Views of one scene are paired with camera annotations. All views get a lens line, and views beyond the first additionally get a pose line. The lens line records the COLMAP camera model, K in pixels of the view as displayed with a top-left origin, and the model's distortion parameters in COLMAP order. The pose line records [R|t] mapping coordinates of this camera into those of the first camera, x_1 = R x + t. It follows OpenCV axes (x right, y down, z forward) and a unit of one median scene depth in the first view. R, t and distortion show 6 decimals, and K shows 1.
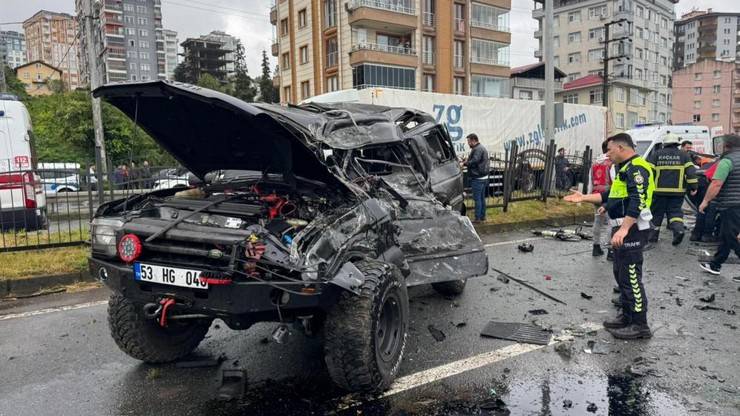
lens RADIAL K [[538.3, 0, 371.3], [0, 538.3, 217.3], [0, 0, 1]] dist [0.047126, -0.046280]
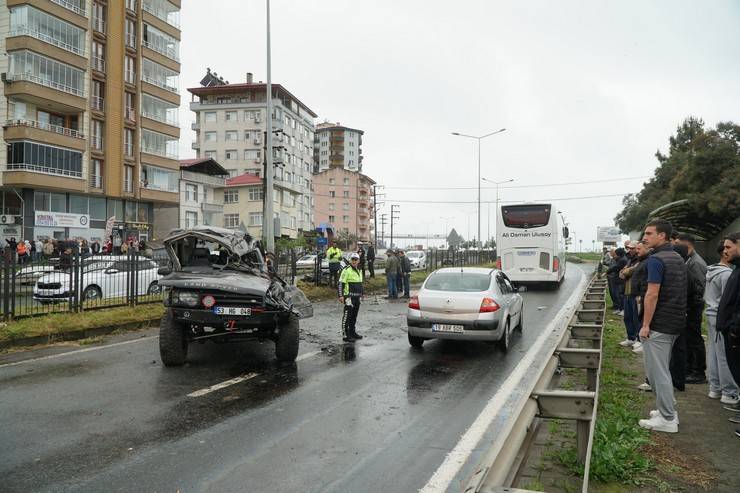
lens RADIAL K [[625.0, 0, 370.0], [0, 625.0, 246.5], [0, 0, 1]] dist [-0.000325, -0.011267]
pose [[0.820005, 0.033051, 0.571402, -0.082293], [0.031024, 0.994297, -0.102034, 0.006839], [-0.571515, 0.101395, 0.814303, -0.094485]]
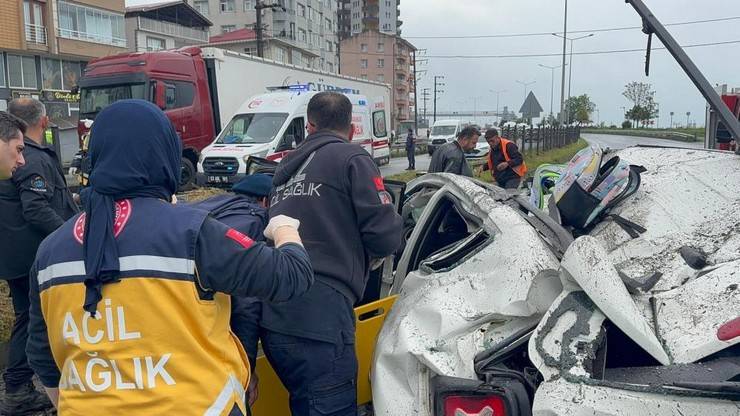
lens RADIAL K [[602.8, 0, 372.7], [0, 602.8, 215.9], [0, 0, 1]] dist [0.115093, -0.205141]
pose [[0.856248, -0.052932, 0.513846, 0.084978], [0.037019, 0.998466, 0.041167, -0.017523], [-0.515237, -0.016227, 0.856894, 0.128393]]
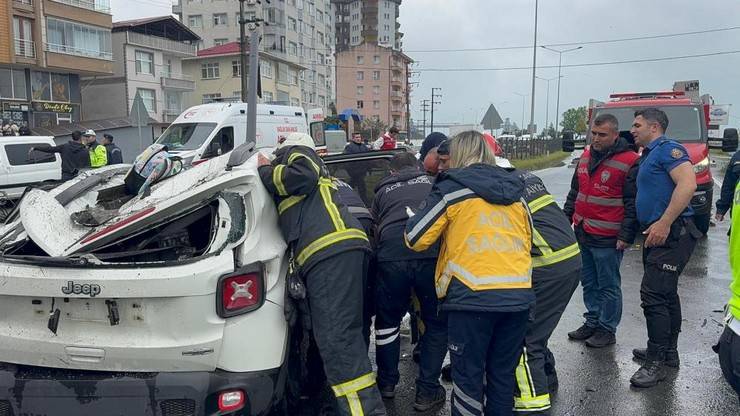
lens RADIAL K [[602.4, 0, 356.8], [0, 602.4, 220.9], [0, 0, 1]] dist [0.147463, -0.255771]
pose [[0.878333, -0.038792, 0.476473, 0.107268], [0.027987, 0.999165, 0.029757, -0.013212], [-0.477230, -0.012802, 0.878685, 0.089727]]
